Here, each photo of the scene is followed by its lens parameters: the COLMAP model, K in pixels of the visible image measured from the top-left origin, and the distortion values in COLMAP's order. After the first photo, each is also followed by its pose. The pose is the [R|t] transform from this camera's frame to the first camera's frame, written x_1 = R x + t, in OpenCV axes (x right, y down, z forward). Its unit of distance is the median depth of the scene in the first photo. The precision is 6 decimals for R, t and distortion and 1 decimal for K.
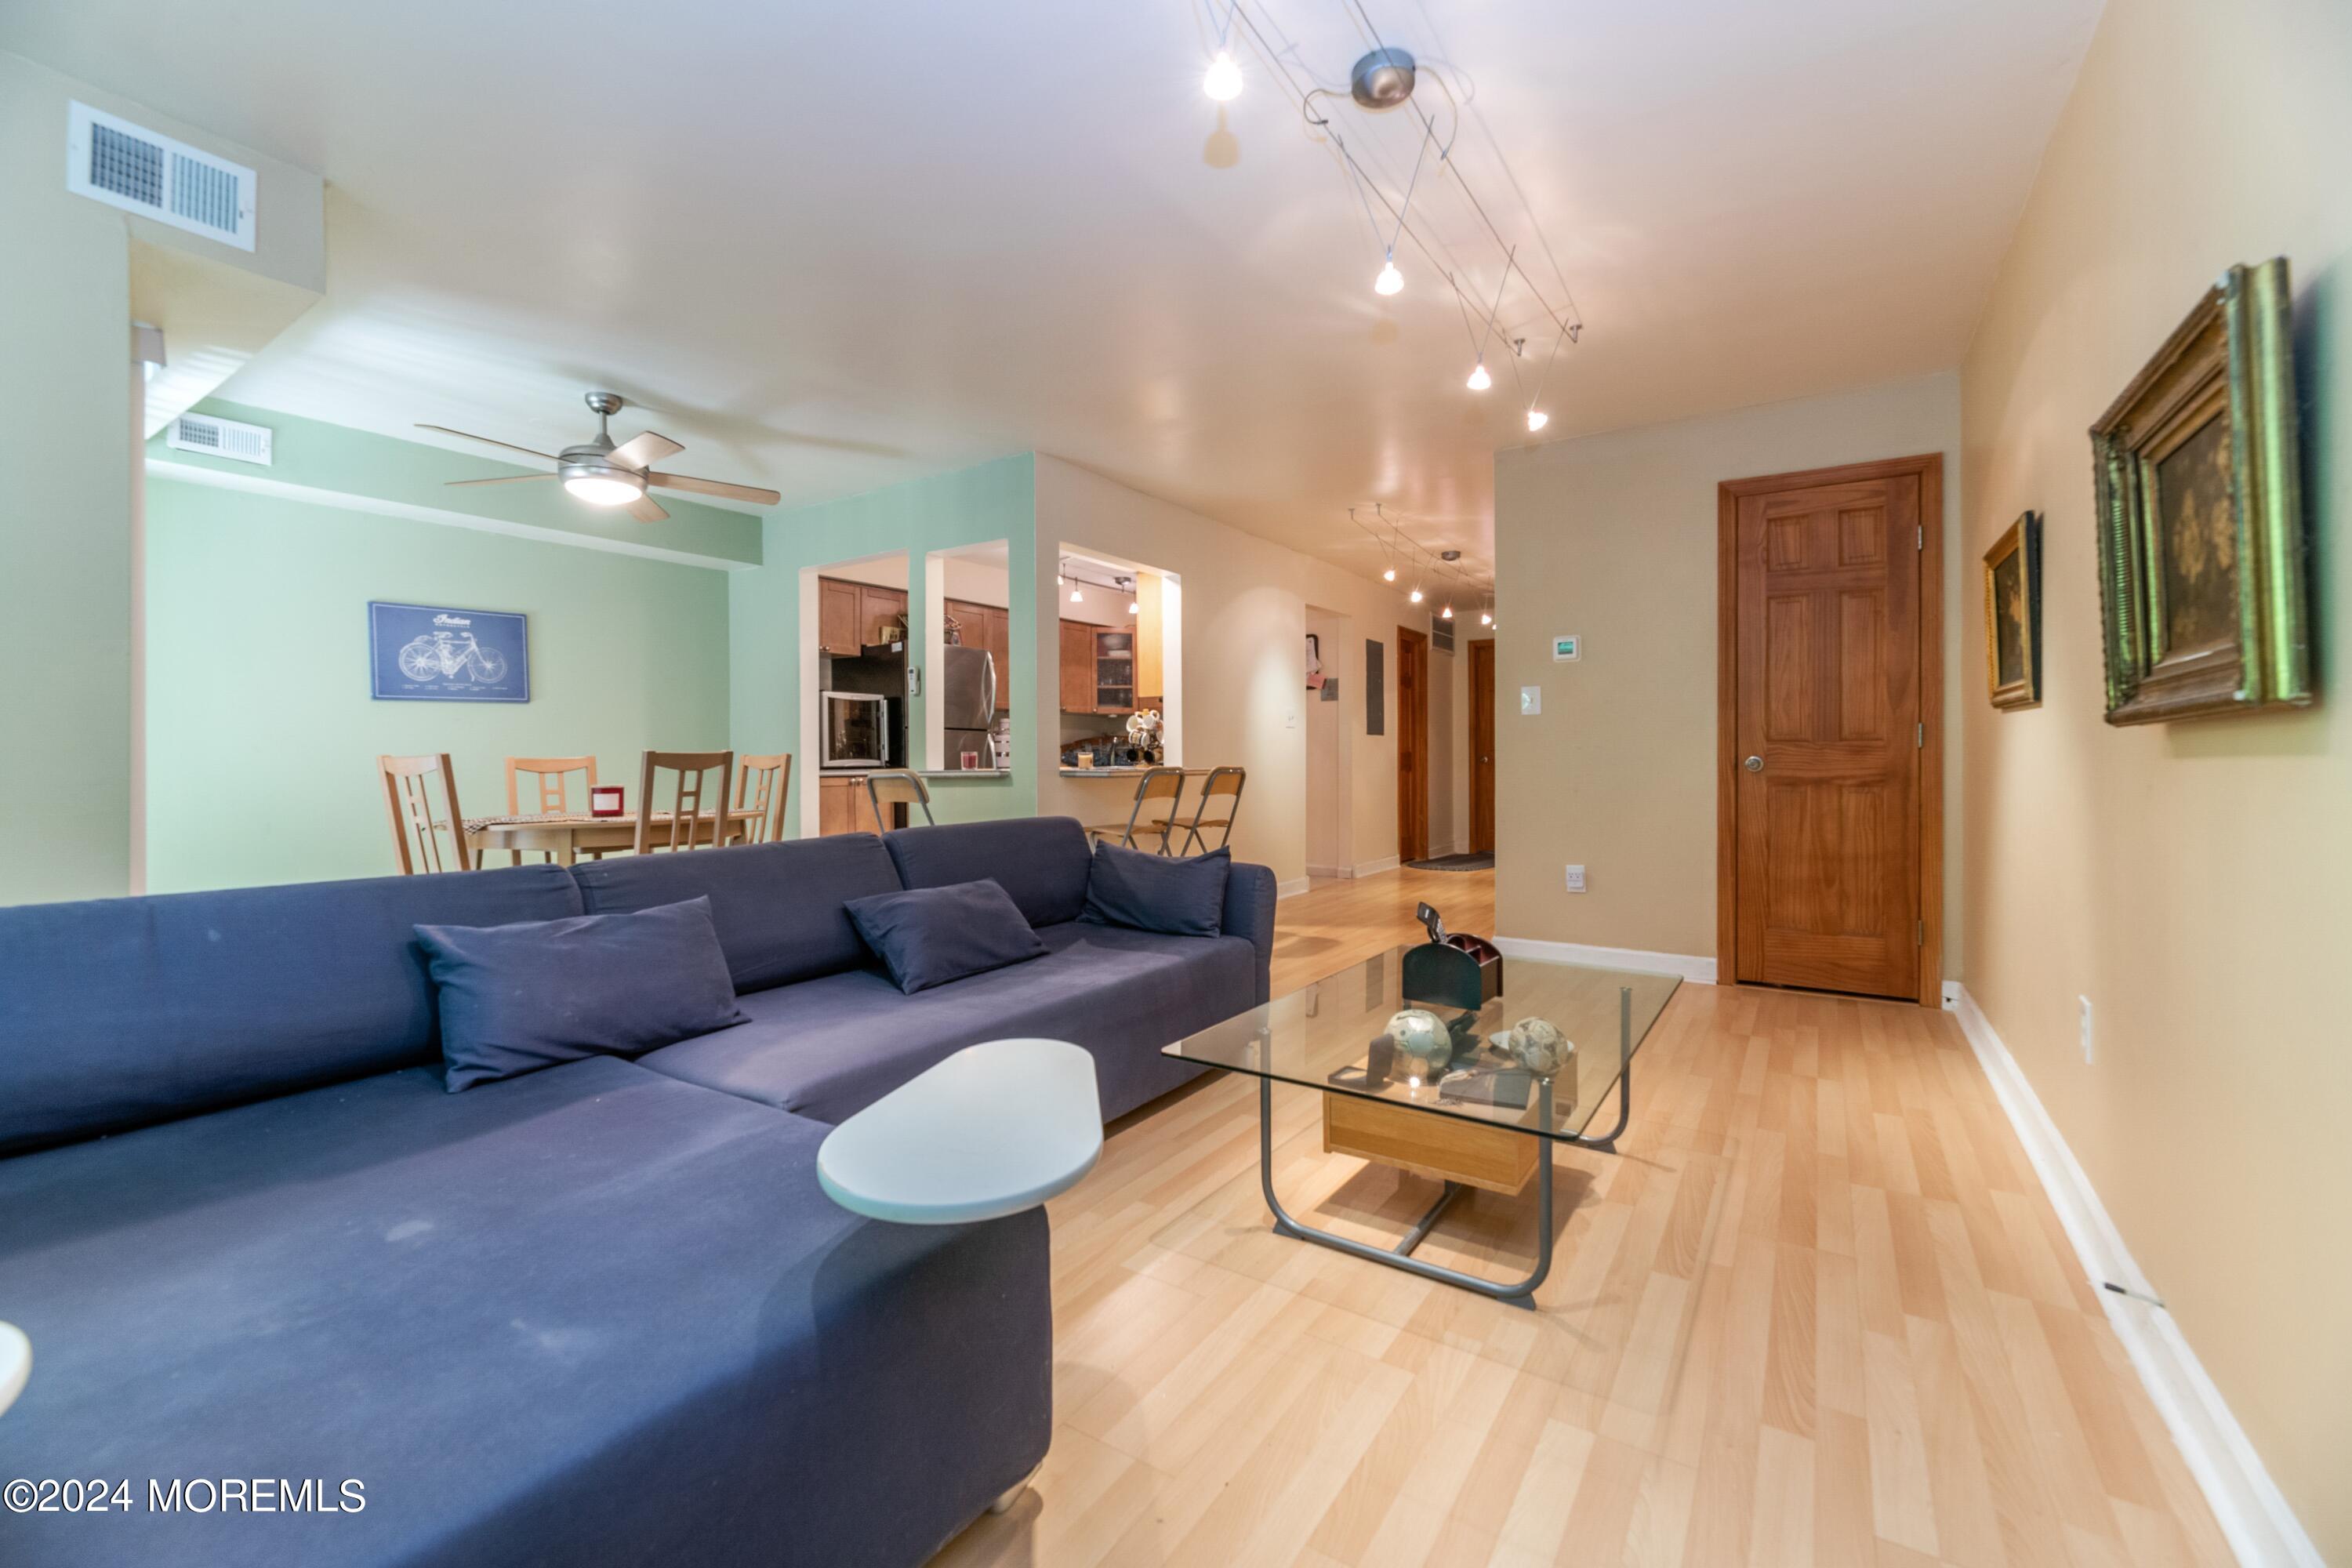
lens RADIAL K [[960.1, 0, 1161.9], [0, 960.1, 768.5], [0, 0, 1]] dist [-0.001285, -0.000092]
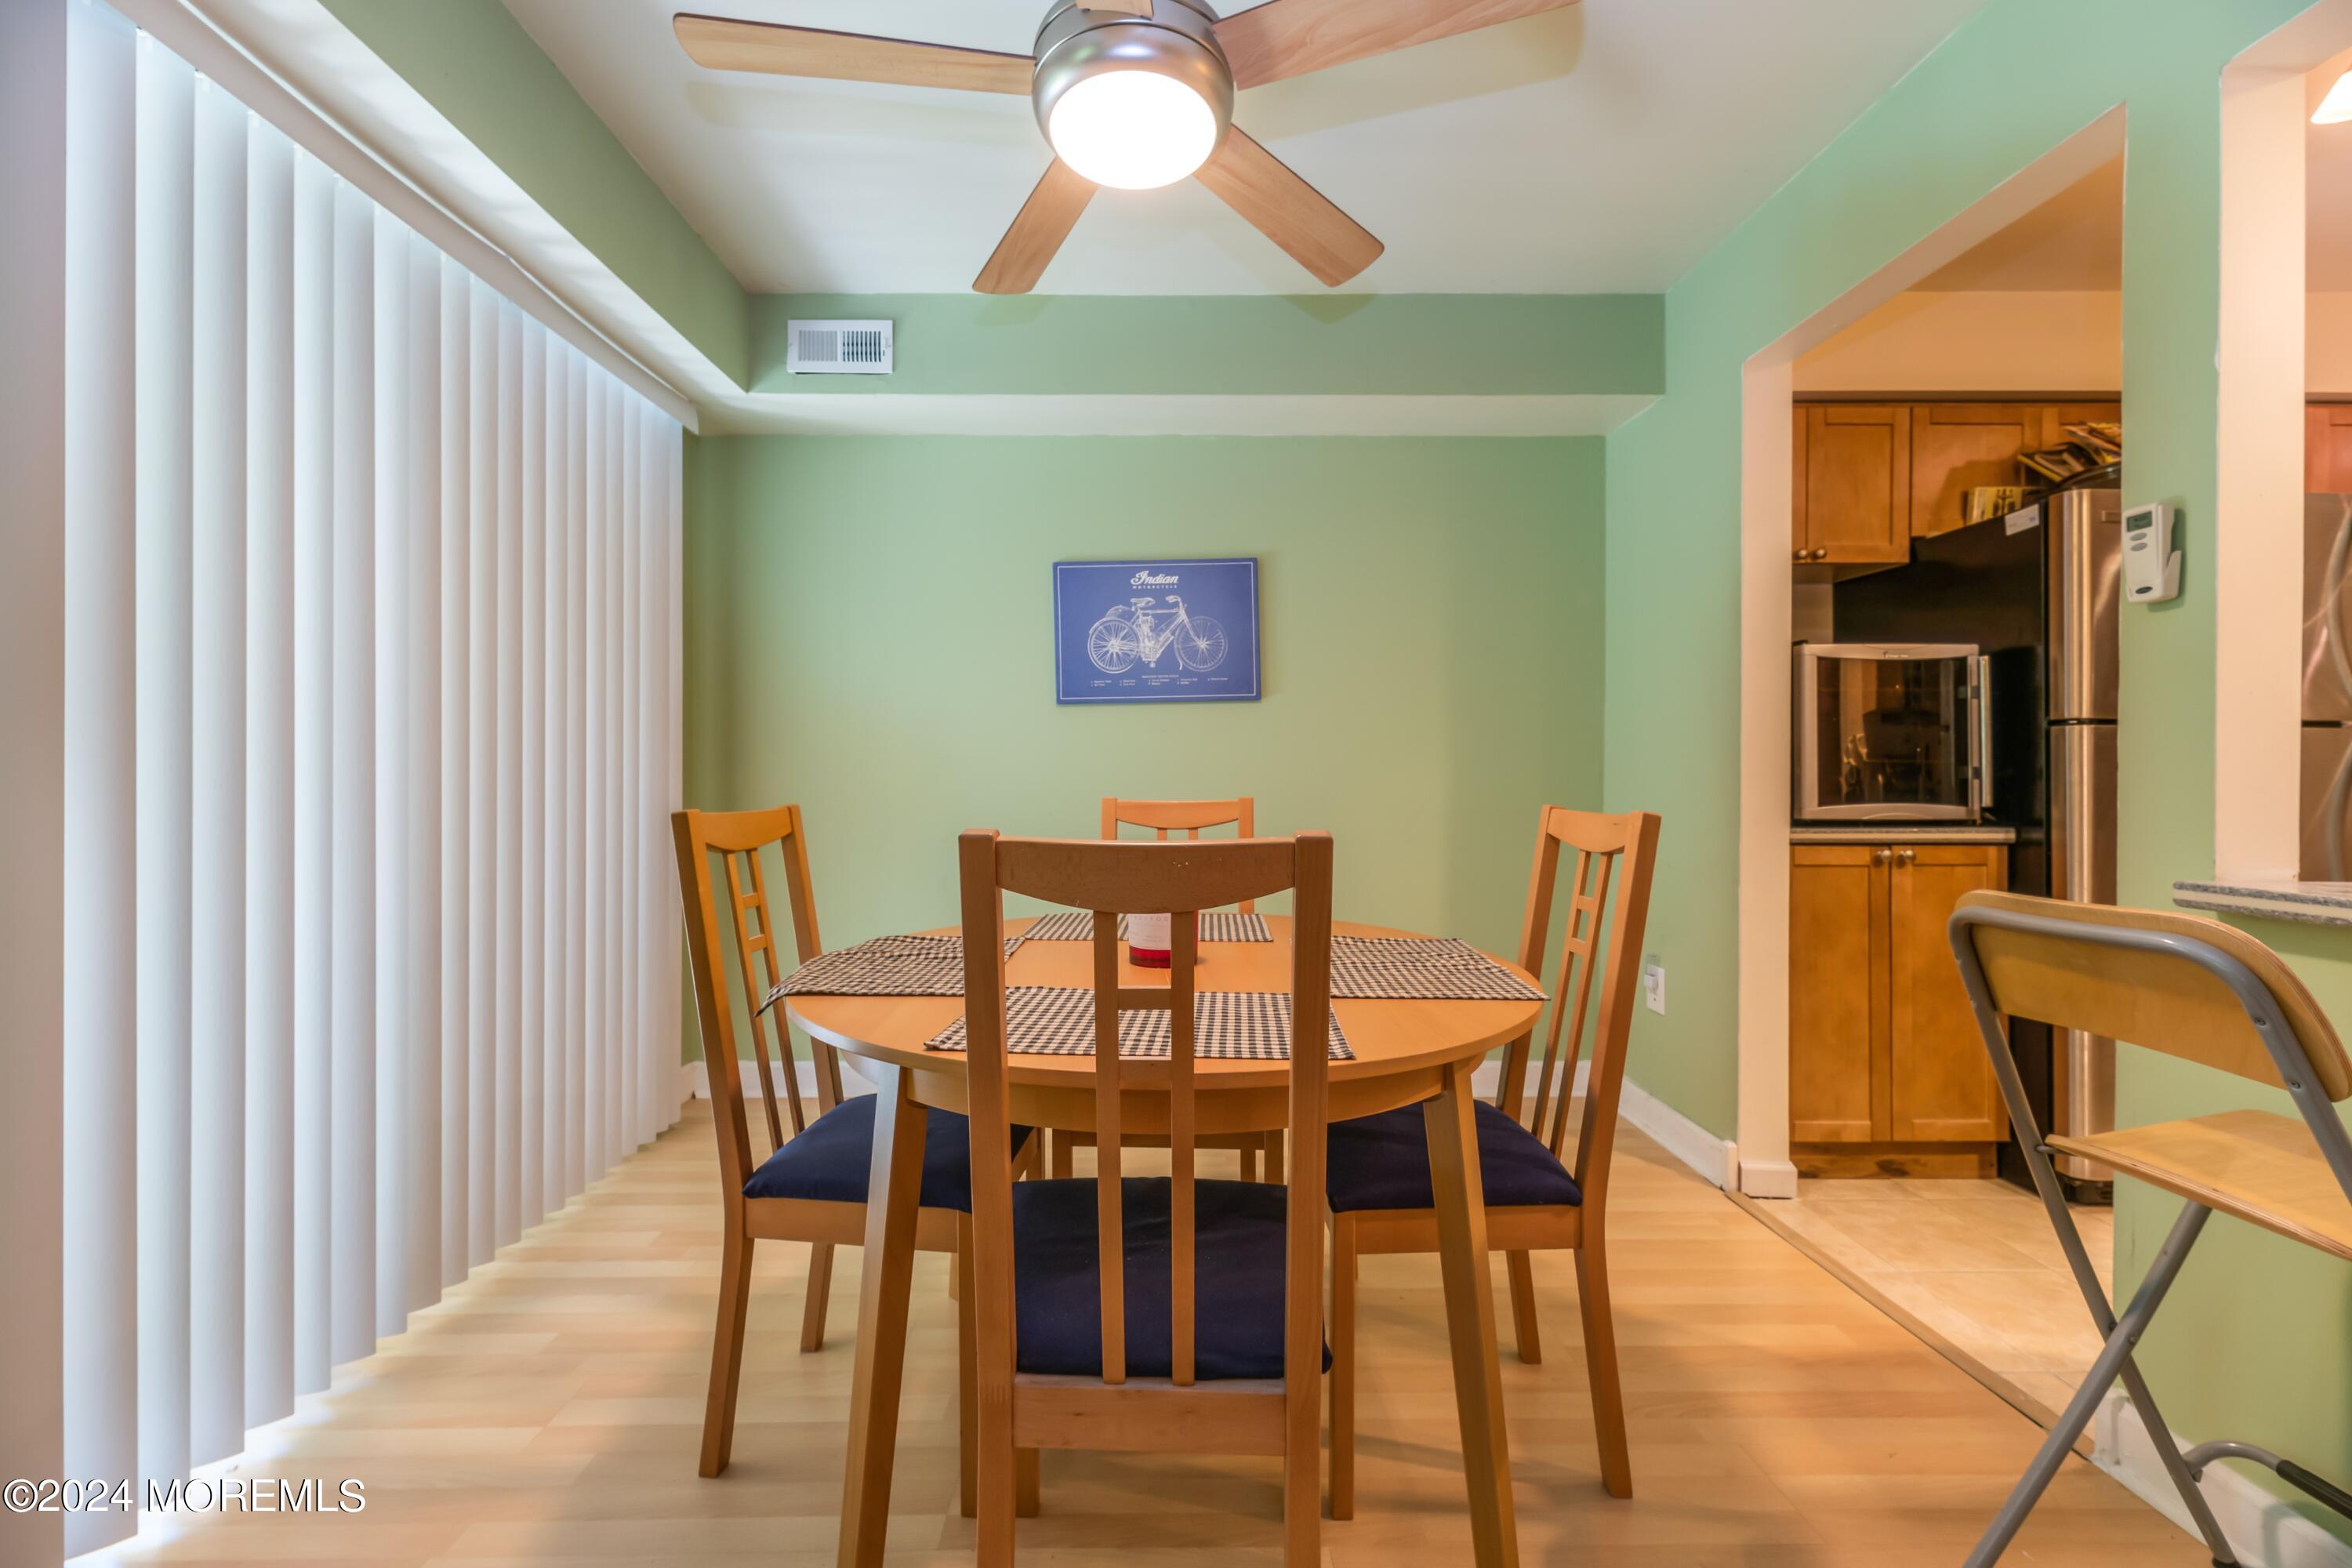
lens RADIAL K [[949.1, 0, 1152.7], [0, 949.1, 770.3], [0, 0, 1]] dist [-0.006384, -0.000333]
pose [[0.569012, 0.011247, -0.822252, -0.172614], [-0.012848, 0.999906, 0.004786, -0.022369], [0.822229, 0.007842, 0.569103, 0.526123]]
